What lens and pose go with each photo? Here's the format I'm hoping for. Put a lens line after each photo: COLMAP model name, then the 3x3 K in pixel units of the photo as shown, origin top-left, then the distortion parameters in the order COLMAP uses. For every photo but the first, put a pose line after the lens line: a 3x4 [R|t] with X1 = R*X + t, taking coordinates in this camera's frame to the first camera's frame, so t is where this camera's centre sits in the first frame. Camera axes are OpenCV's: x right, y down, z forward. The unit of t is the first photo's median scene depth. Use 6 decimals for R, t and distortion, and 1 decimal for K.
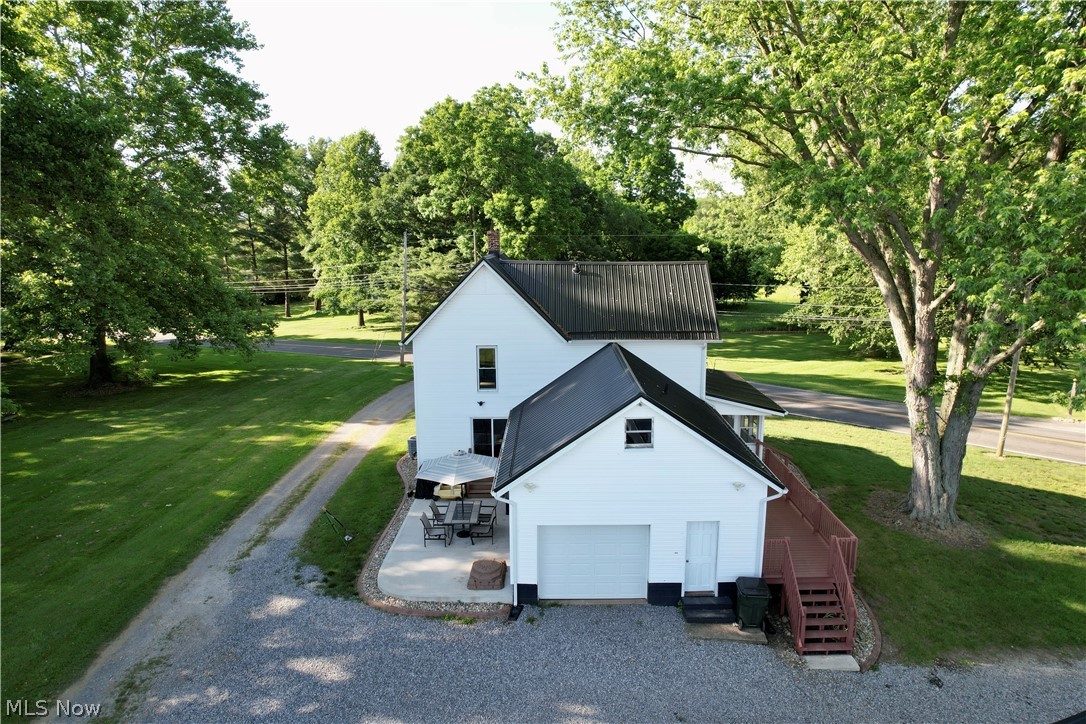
lens RADIAL K [[692.6, 0, 543.0], [0, 692.6, 362.0], [0, 0, 1]] dist [-0.074355, 0.075365]
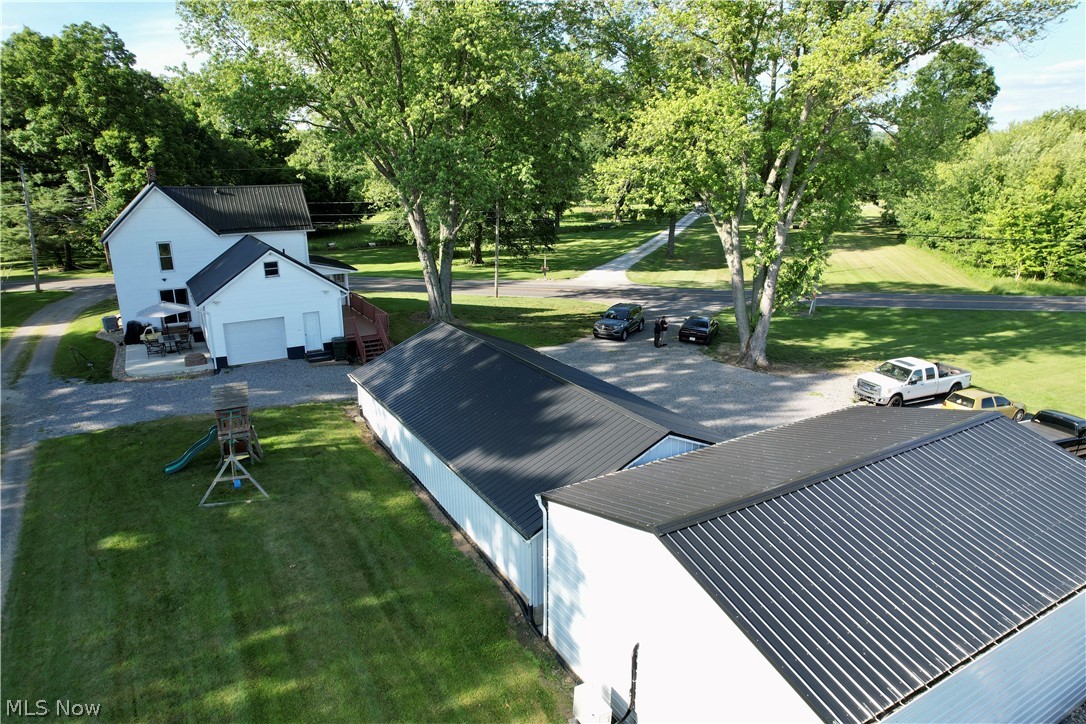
lens RADIAL K [[692.6, 0, 543.0], [0, 692.6, 362.0], [0, 0, 1]] dist [-0.074355, 0.075365]
pose [[0.861069, -0.139901, 0.488864, -0.122428], [0.093737, 0.988602, 0.117809, 0.133963], [-0.499774, -0.055617, 0.864368, -0.716581]]
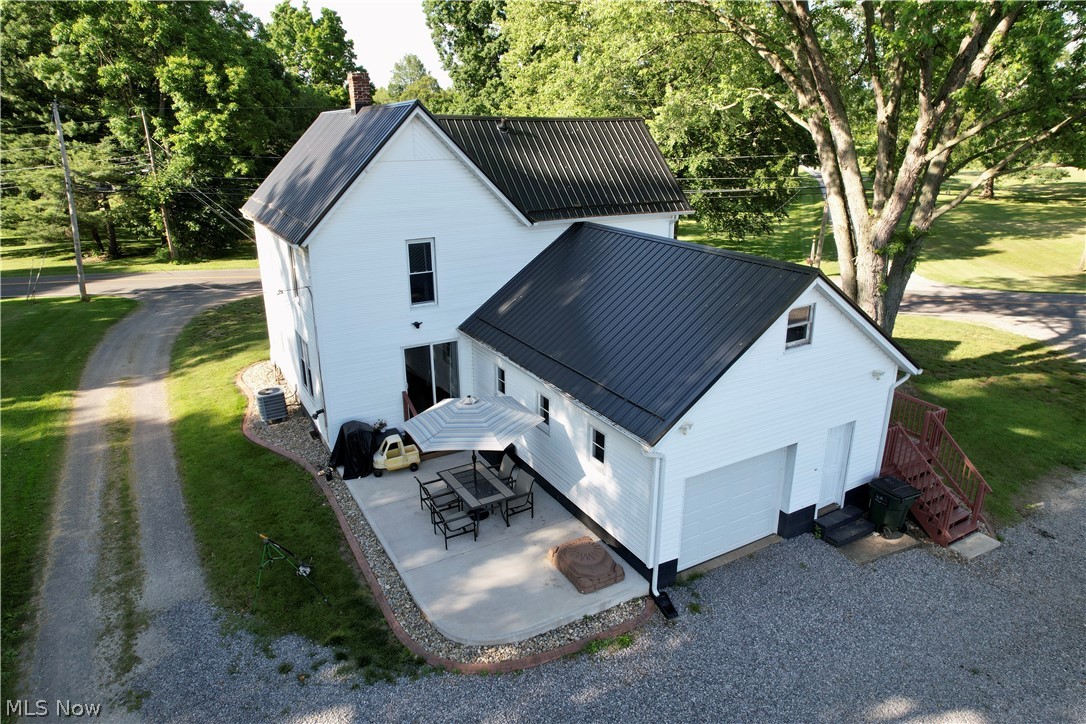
lens RADIAL K [[692.6, 0, 543.0], [0, 692.6, 362.0], [0, 0, 1]] dist [-0.074355, 0.075365]
pose [[0.864365, -0.159672, 0.476842, -0.295038], [0.092571, 0.982569, 0.161213, -0.002554], [-0.494271, -0.095205, 0.864079, 0.318999]]
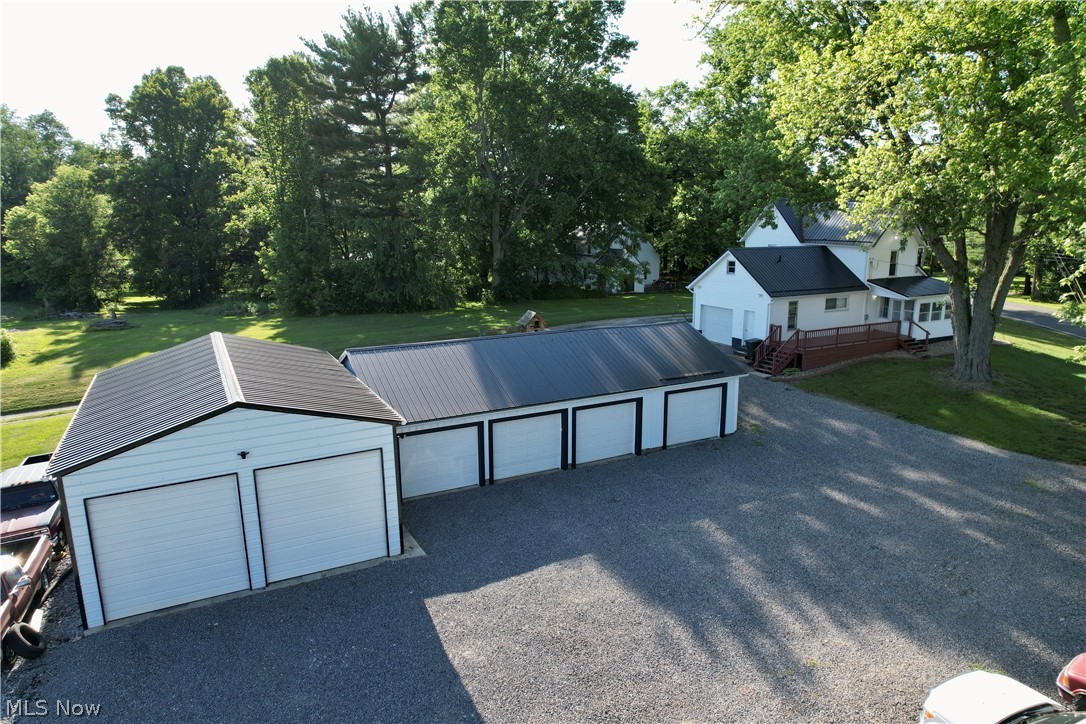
lens RADIAL K [[692.6, 0, 543.0], [0, 692.6, 362.0], [0, 0, 1]] dist [-0.074355, 0.075365]
pose [[0.463115, 0.189868, -0.865722, 1.240519], [-0.161287, 0.978529, 0.128329, 0.142054], [0.871499, 0.080198, 0.483795, -0.424332]]
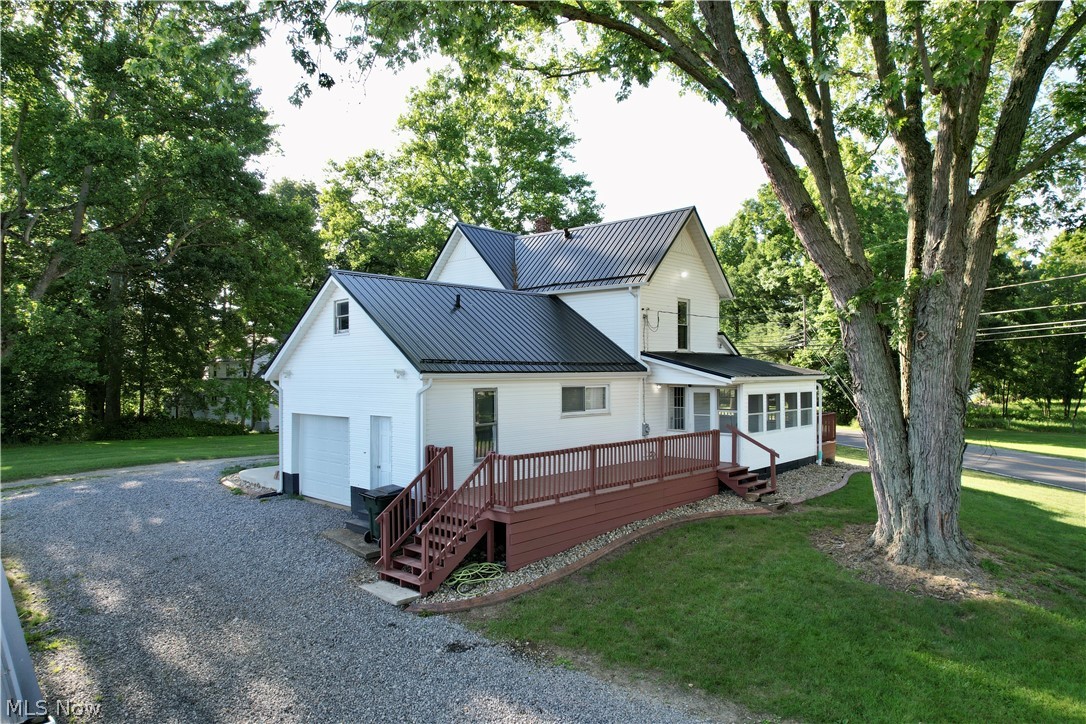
lens RADIAL K [[692.6, 0, 543.0], [0, 692.6, 362.0], [0, 0, 1]] dist [-0.074355, 0.075365]
pose [[0.733510, -0.004028, -0.679666, 0.650617], [-0.128029, 0.981263, -0.143987, 0.173762], [0.667511, 0.192633, 0.719251, 0.323369]]
